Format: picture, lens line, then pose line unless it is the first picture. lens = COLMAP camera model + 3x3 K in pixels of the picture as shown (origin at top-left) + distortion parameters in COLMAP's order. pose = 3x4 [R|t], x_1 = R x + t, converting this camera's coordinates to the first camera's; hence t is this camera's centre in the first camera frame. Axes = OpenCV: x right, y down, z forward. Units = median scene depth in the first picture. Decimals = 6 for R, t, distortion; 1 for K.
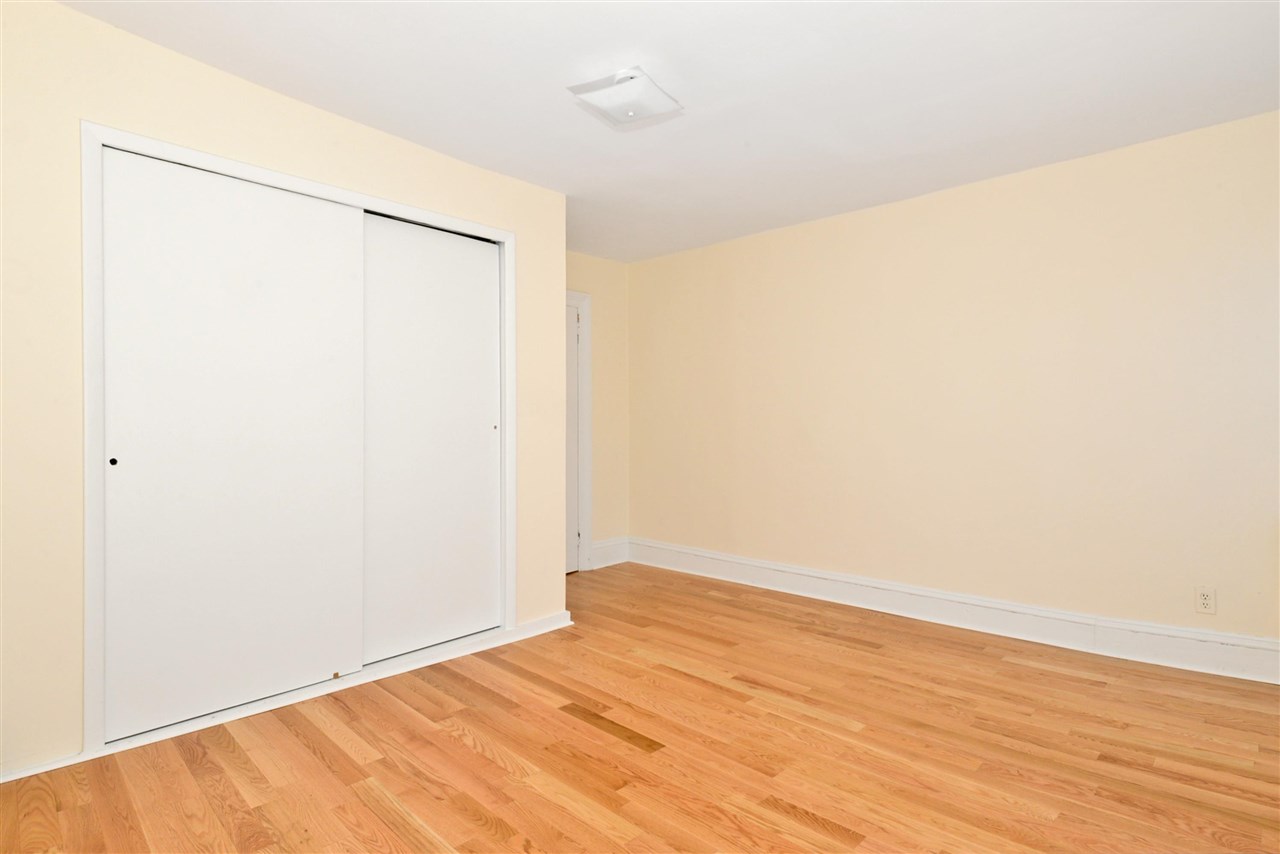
lens RADIAL K [[649.2, 0, 687.3], [0, 649.2, 415.0], [0, 0, 1]] dist [0.006780, -0.006322]
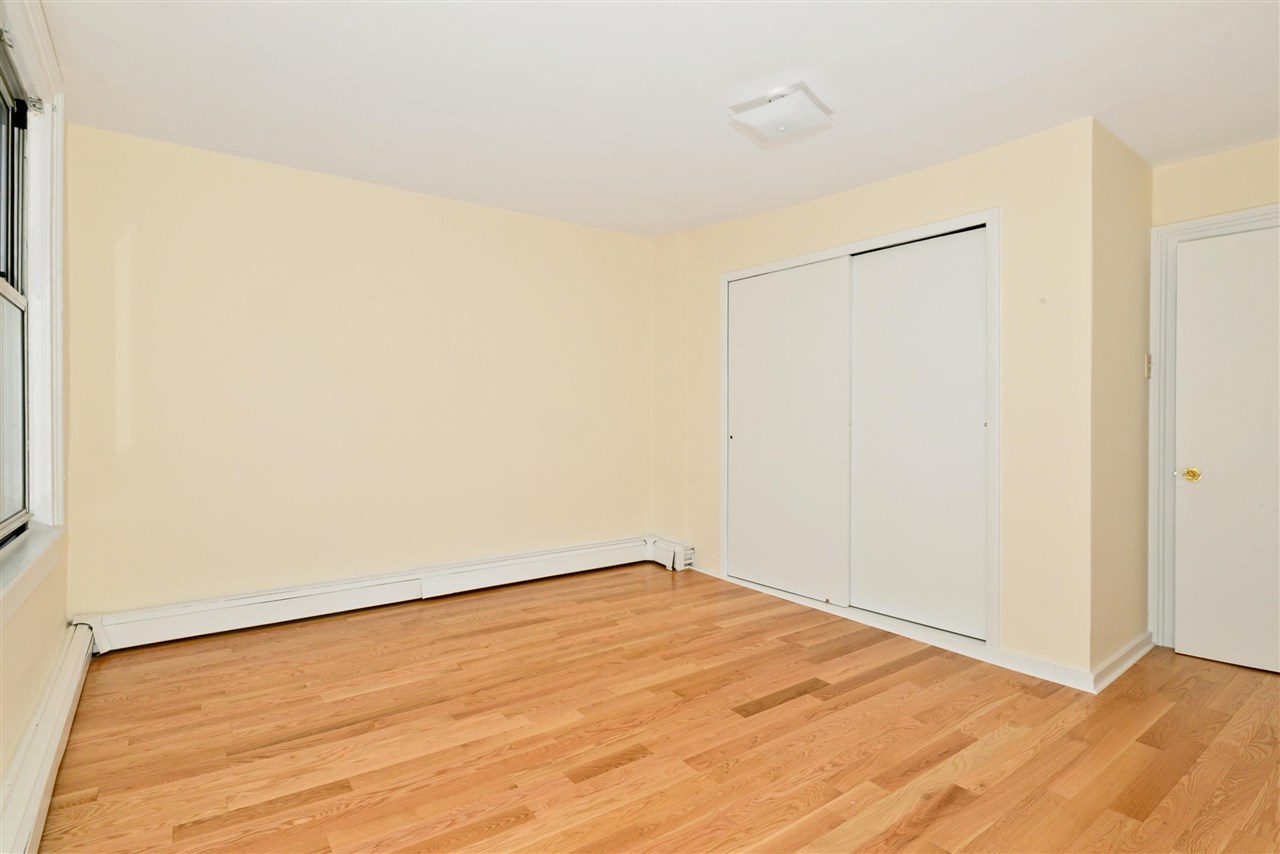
lens RADIAL K [[649.2, 0, 643.9], [0, 649.2, 421.2], [0, 0, 1]] dist [0.006780, -0.006322]
pose [[-0.174168, 0.010373, -0.984661, 0.967952], [-0.002442, 0.999937, 0.010966, 0.003028], [0.984713, 0.004314, -0.174132, 0.932083]]
